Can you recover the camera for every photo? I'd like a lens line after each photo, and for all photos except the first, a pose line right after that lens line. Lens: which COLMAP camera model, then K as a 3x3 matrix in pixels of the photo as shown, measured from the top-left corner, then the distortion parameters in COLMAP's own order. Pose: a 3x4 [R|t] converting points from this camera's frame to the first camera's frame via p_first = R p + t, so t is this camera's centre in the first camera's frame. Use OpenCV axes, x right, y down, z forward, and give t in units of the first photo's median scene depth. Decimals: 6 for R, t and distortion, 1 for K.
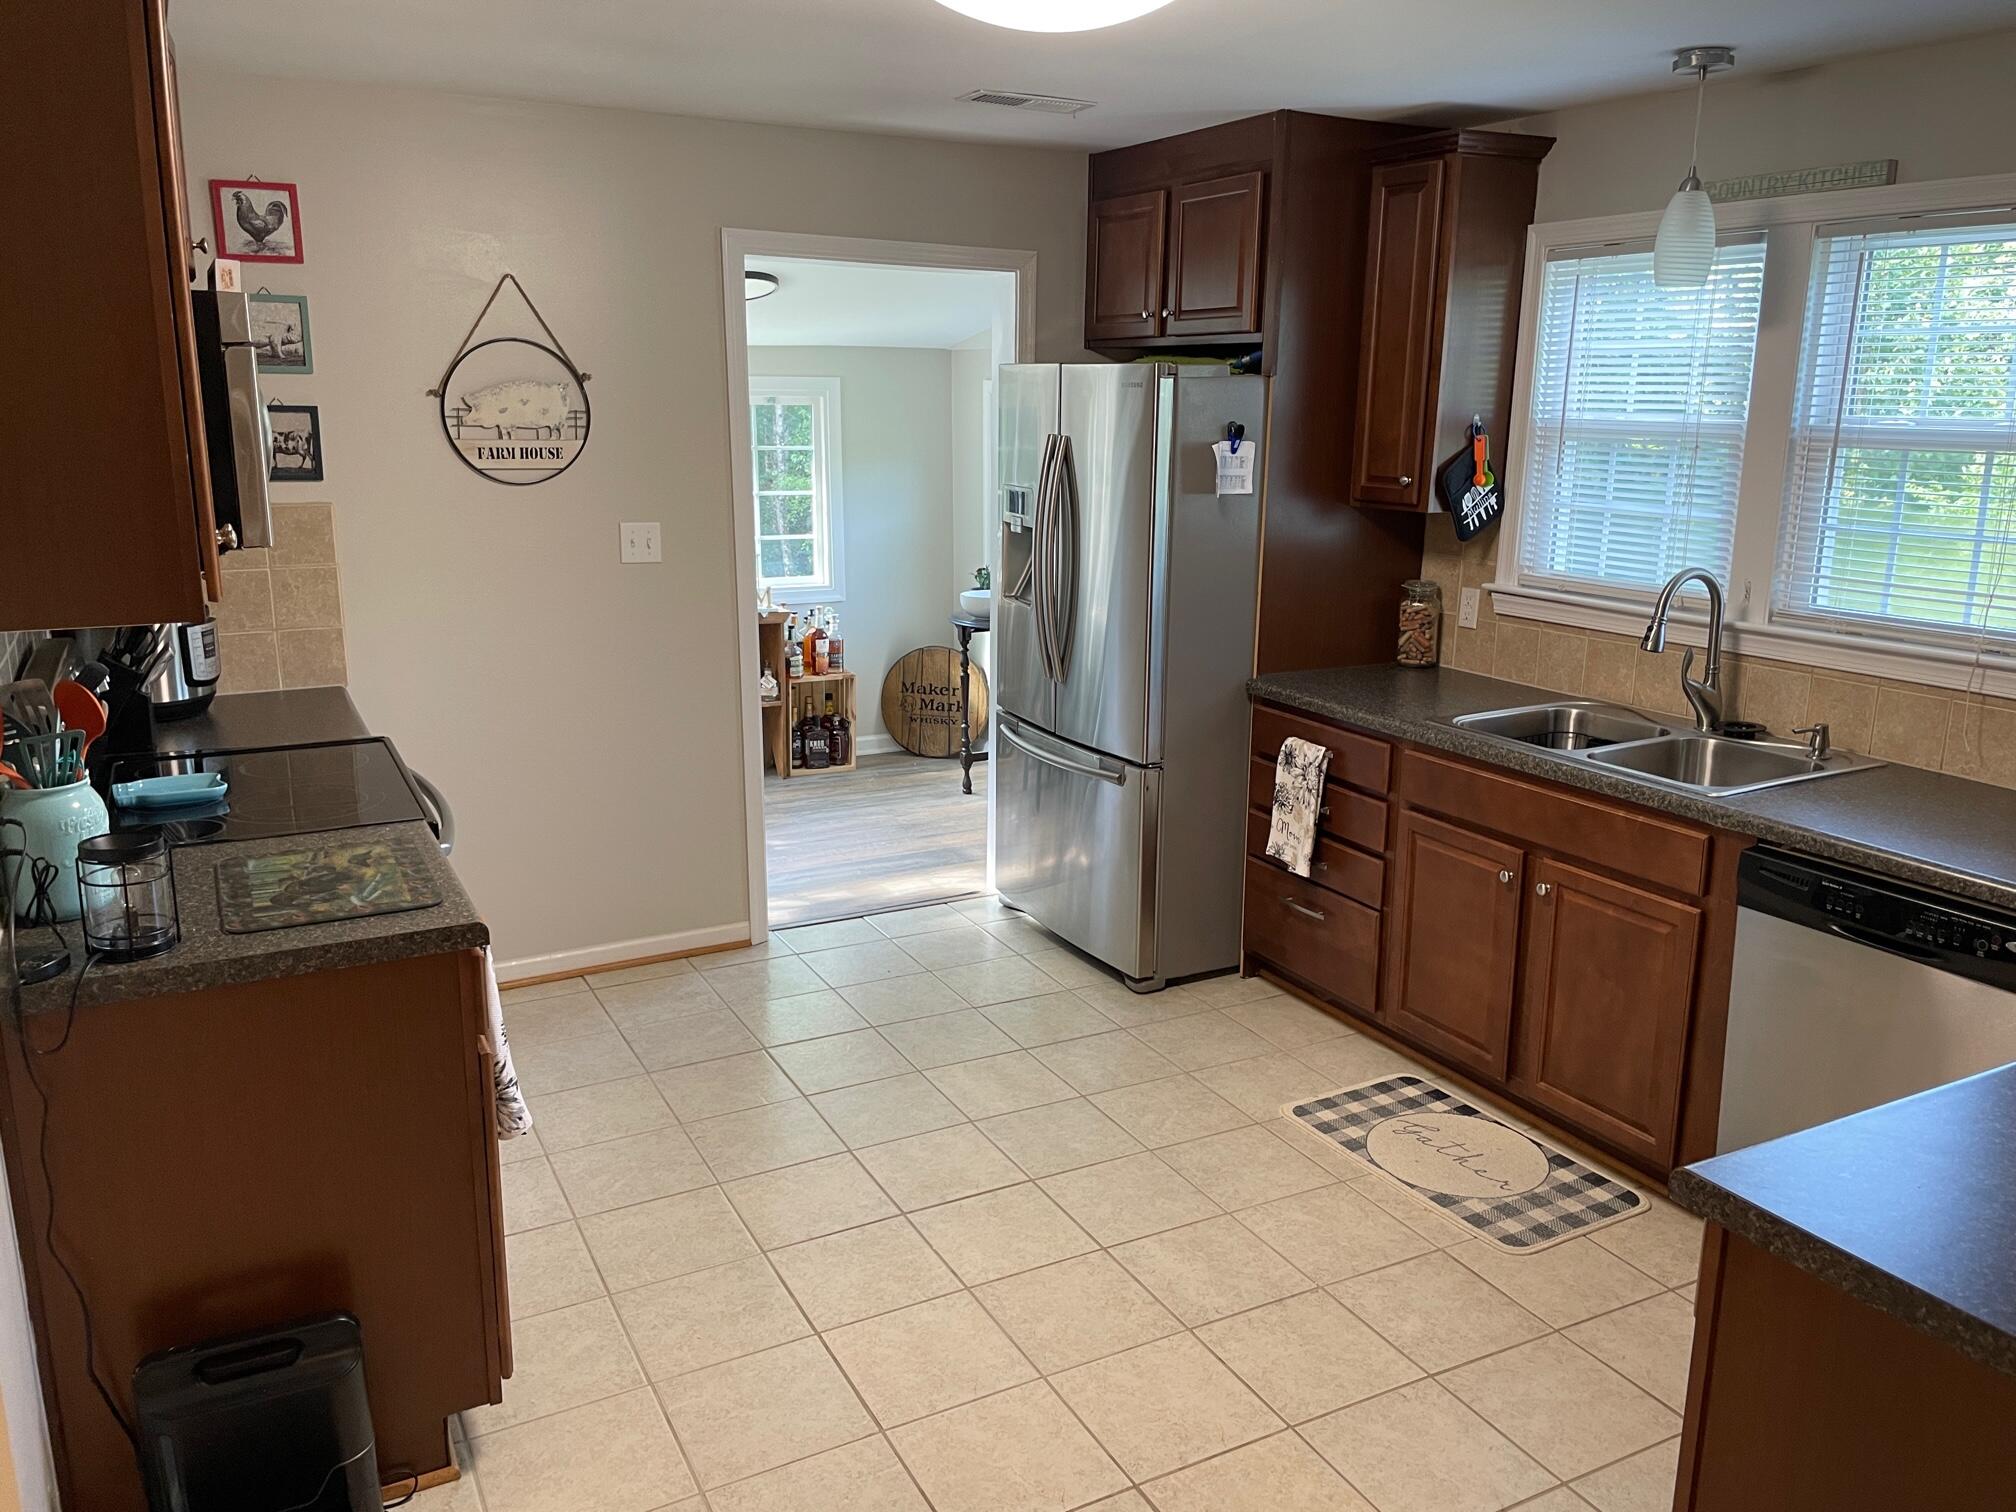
lens RADIAL K [[1508.0, 0, 1018.1], [0, 1508.0, 760.6], [0, 0, 1]] dist [0.075057, -0.110352]
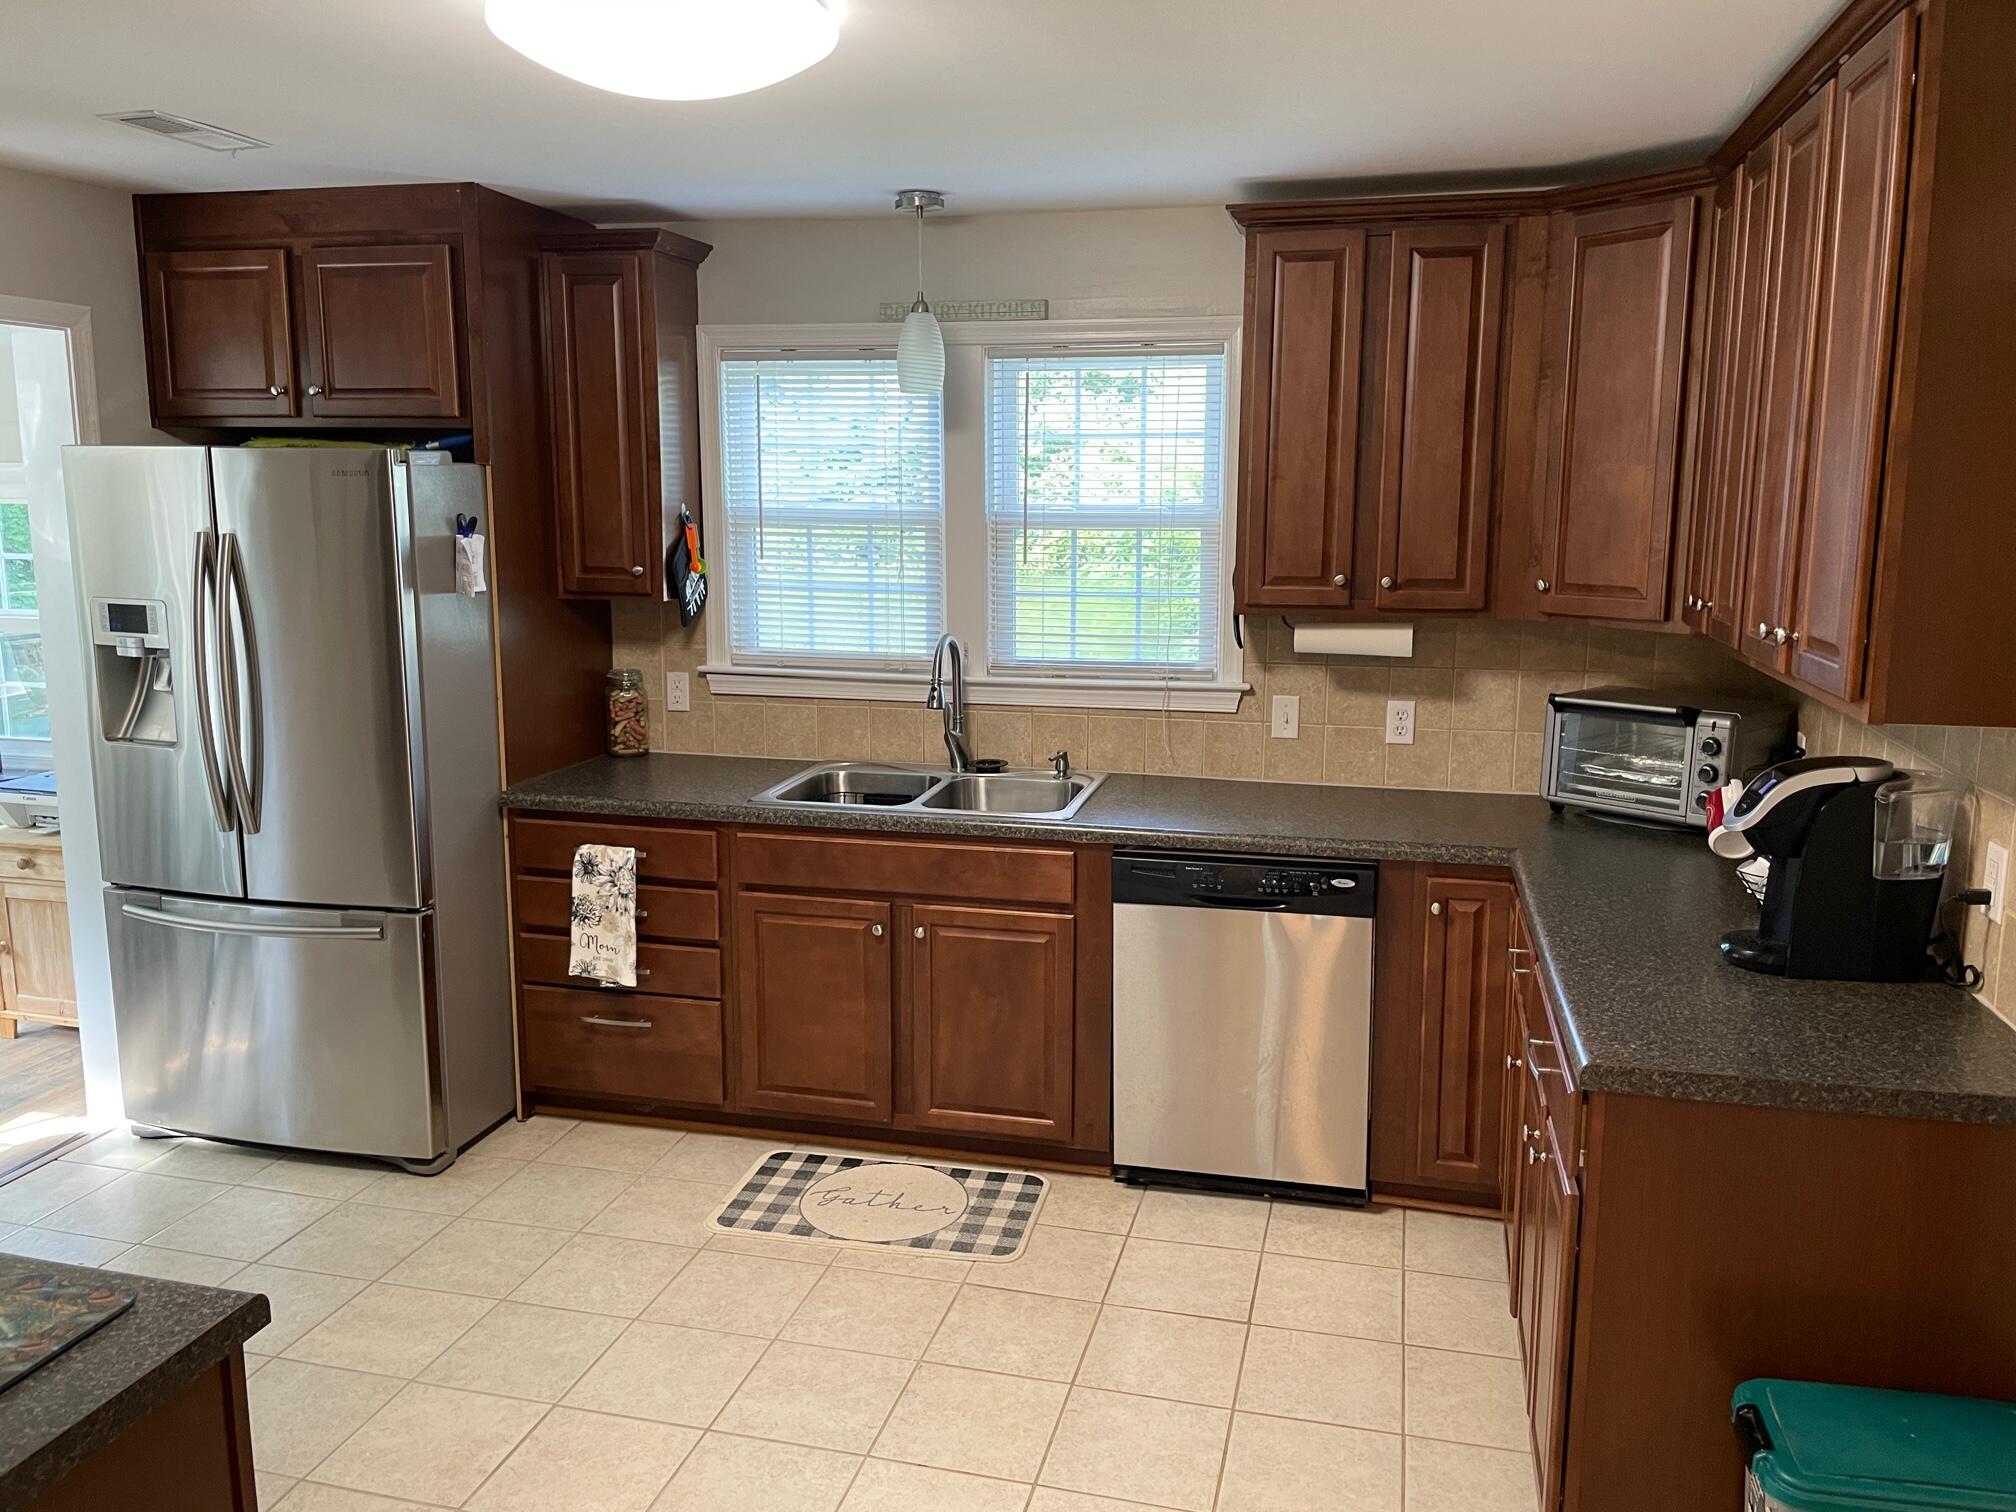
lens RADIAL K [[1508.0, 0, 1018.1], [0, 1508.0, 760.6], [0, 0, 1]] dist [0.075057, -0.110352]
pose [[0.673451, -0.138364, 0.726167, -0.323770], [0.175864, 0.984112, 0.024416, -0.044050], [-0.718008, 0.111264, 0.687085, 0.160036]]
